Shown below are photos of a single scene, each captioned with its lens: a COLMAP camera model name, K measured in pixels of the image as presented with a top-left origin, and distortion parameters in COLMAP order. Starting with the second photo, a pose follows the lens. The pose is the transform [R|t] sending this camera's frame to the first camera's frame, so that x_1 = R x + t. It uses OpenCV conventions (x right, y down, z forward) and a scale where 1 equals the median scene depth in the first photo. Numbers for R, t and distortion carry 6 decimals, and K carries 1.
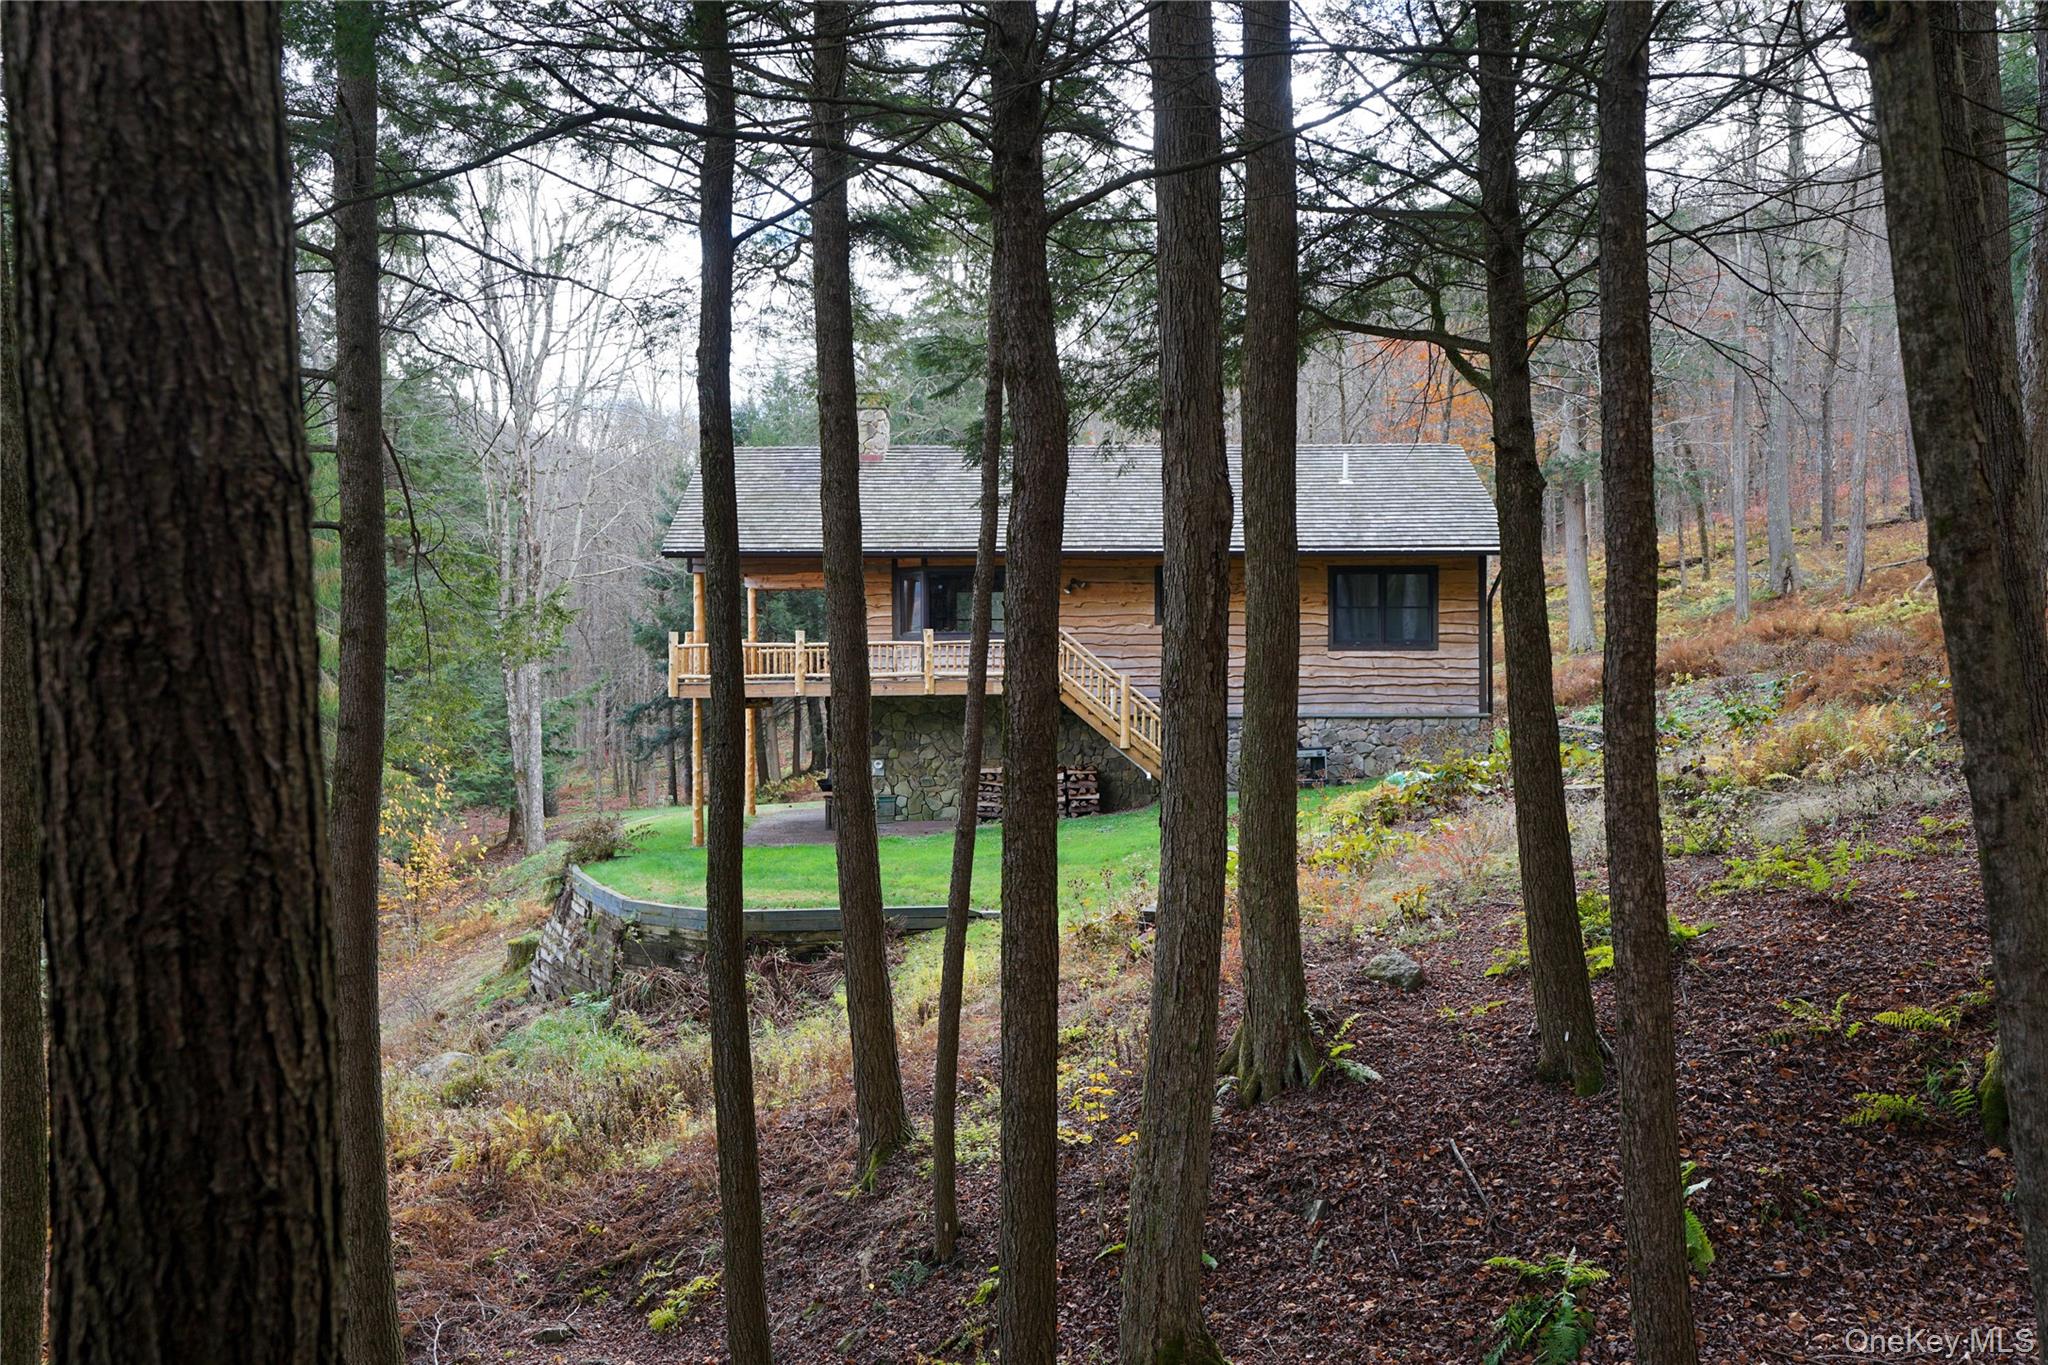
lens RADIAL K [[2022.7, 0, 1024.0], [0, 2022.7, 682.5], [0, 0, 1]] dist [0.009949, 0.019462]
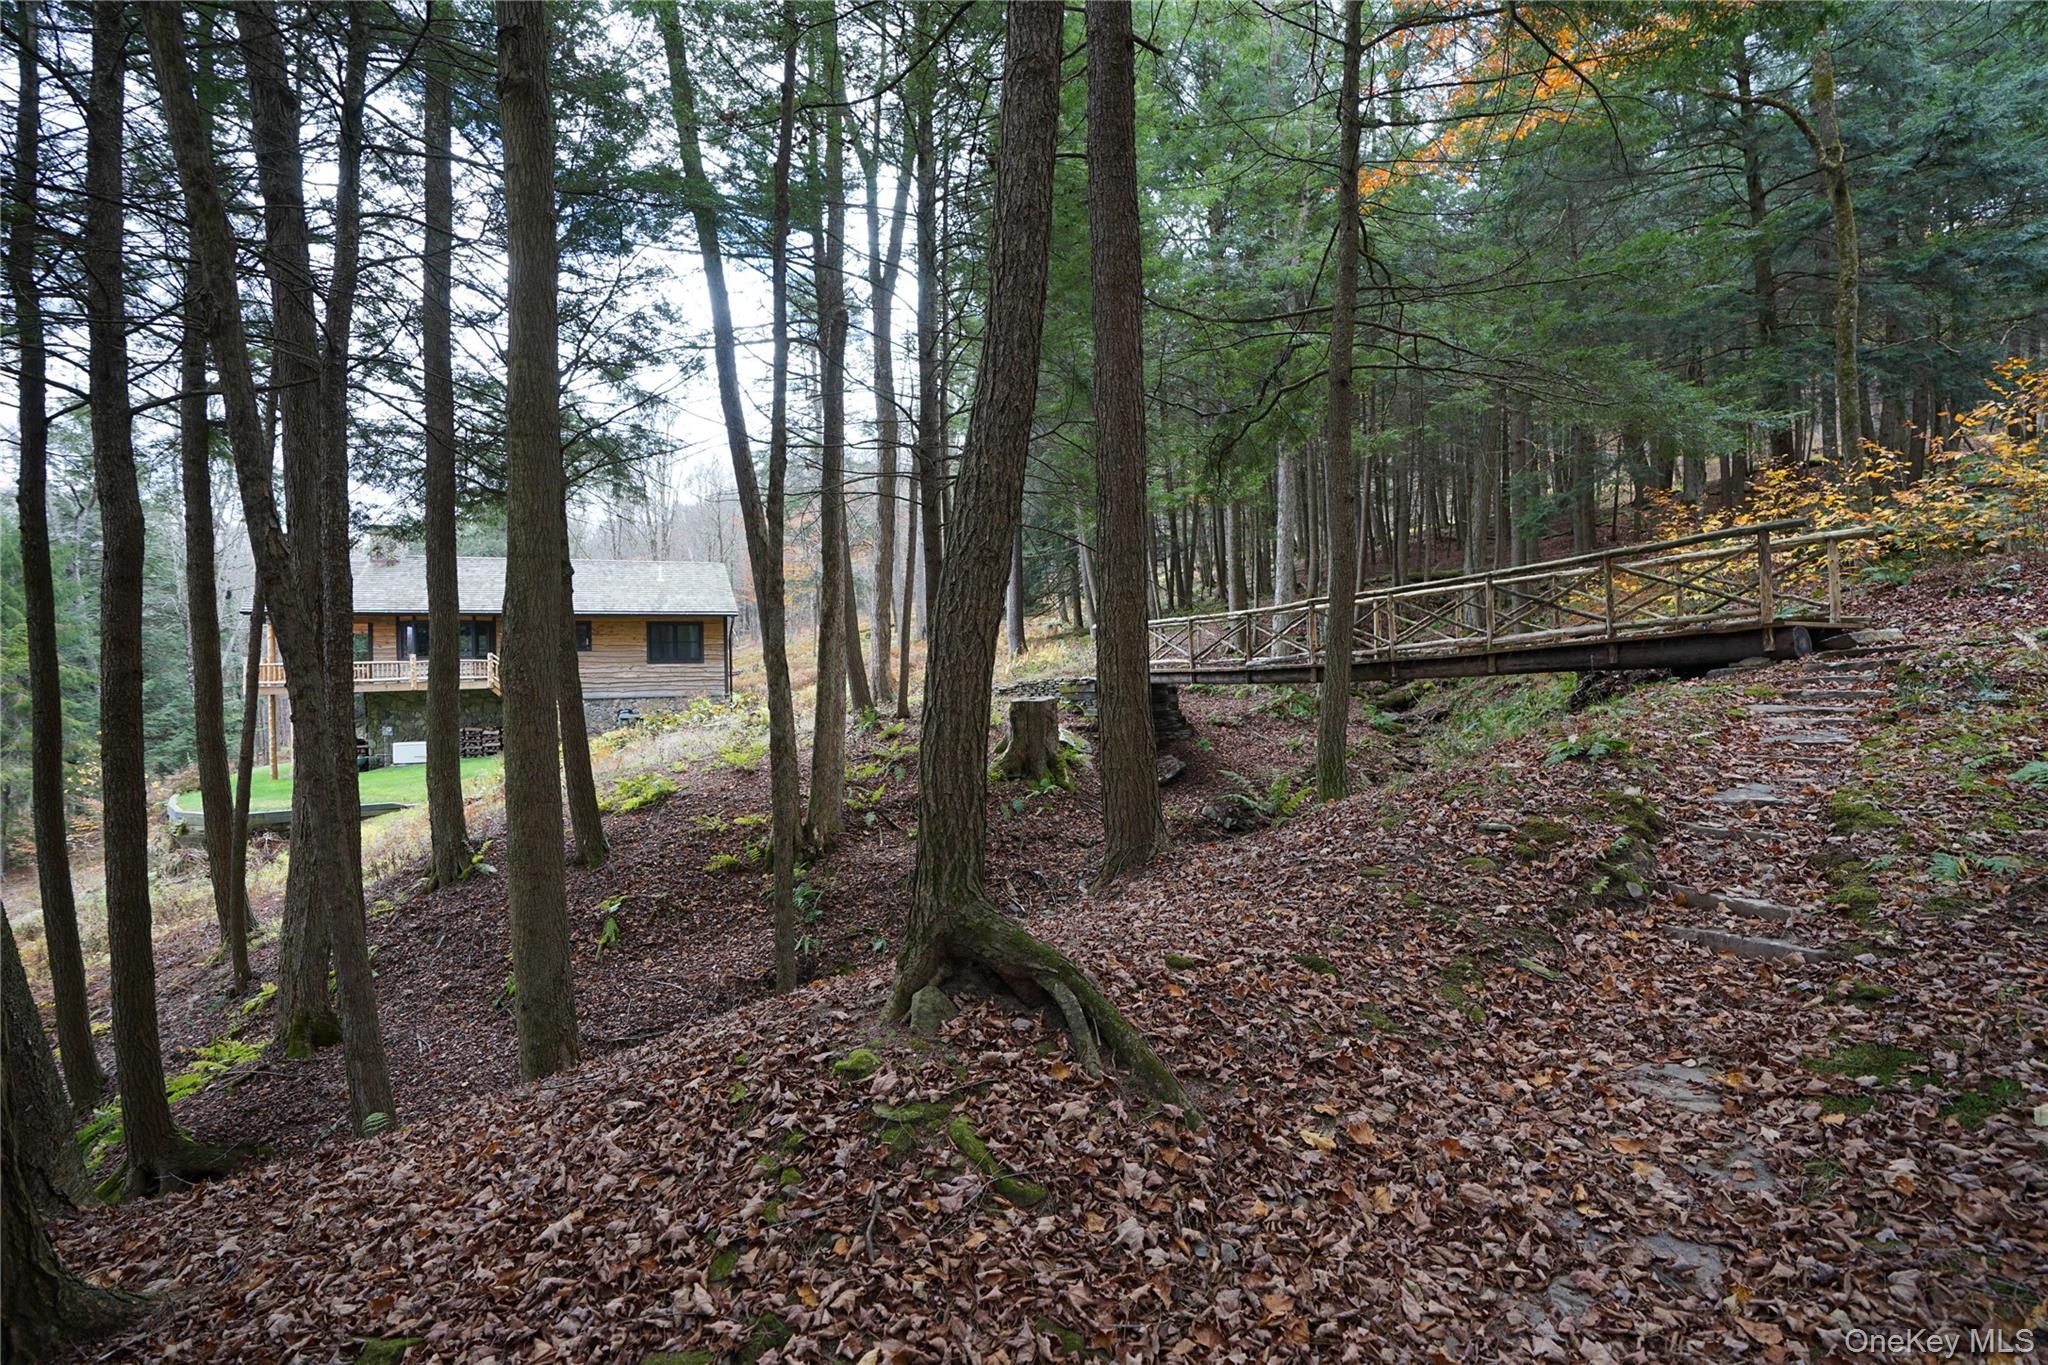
lens RADIAL K [[952.3, 0, 1059.6], [0, 952.3, 673.1], [0, 0, 1]] dist [-0.035183, 0.014936]
pose [[0.898787, -0.013950, 0.438163, 0.265478], [0.017734, 0.999832, -0.004544, 0.012811], [-0.438027, 0.011855, 0.898884, -0.084351]]
